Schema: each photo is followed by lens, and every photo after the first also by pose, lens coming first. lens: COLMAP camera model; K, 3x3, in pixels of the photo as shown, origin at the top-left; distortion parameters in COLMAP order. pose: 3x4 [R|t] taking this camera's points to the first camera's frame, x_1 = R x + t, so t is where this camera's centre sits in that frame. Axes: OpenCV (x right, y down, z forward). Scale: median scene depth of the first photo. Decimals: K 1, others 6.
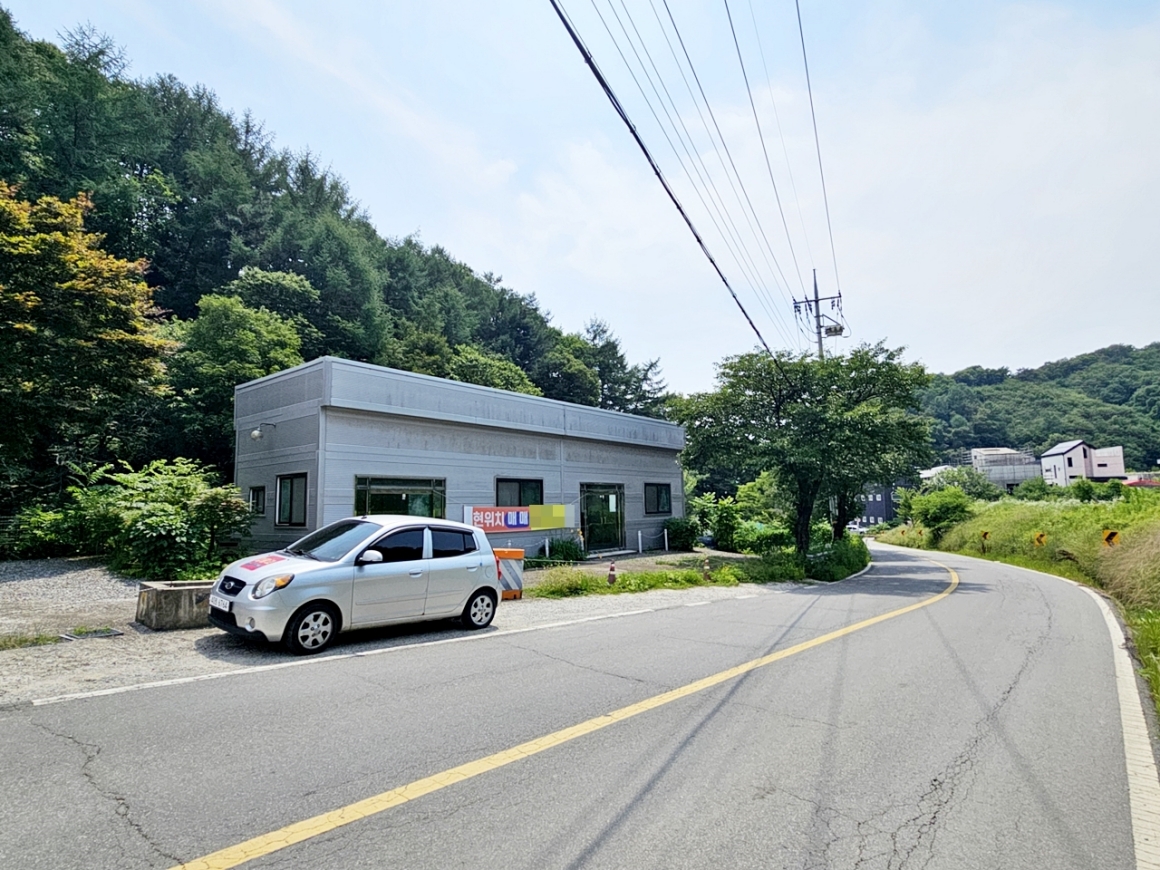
lens RADIAL K [[606.6, 0, 579.2], [0, 606.6, 435.4], [0, 0, 1]] dist [0.000514, 0.000640]
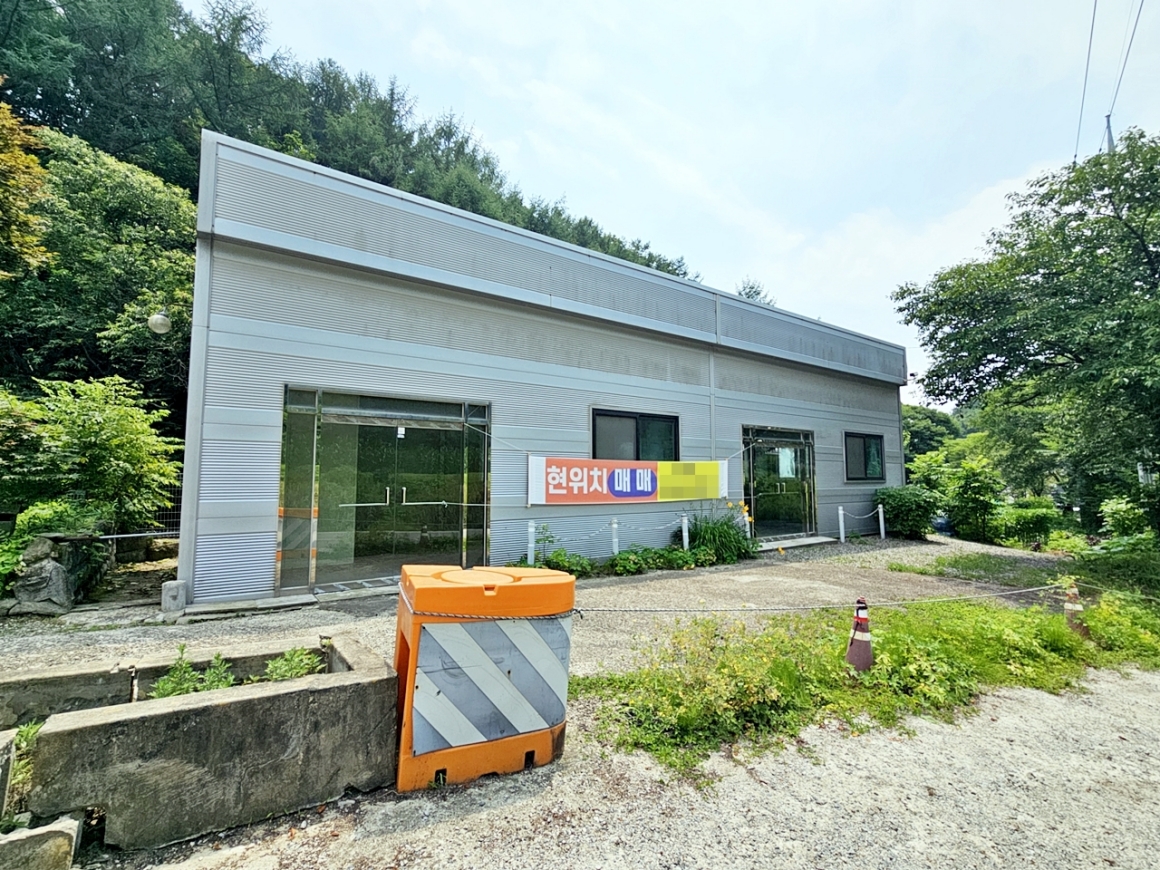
lens RADIAL K [[540.6, 0, 586.1], [0, 540.6, 435.3], [0, 0, 1]] dist [0.000552, -0.000018]
pose [[0.966815, -0.002015, -0.255471, -0.012932], [0.012615, 0.999126, 0.039861, 0.070100], [0.255167, -0.041761, 0.965995, 0.476008]]
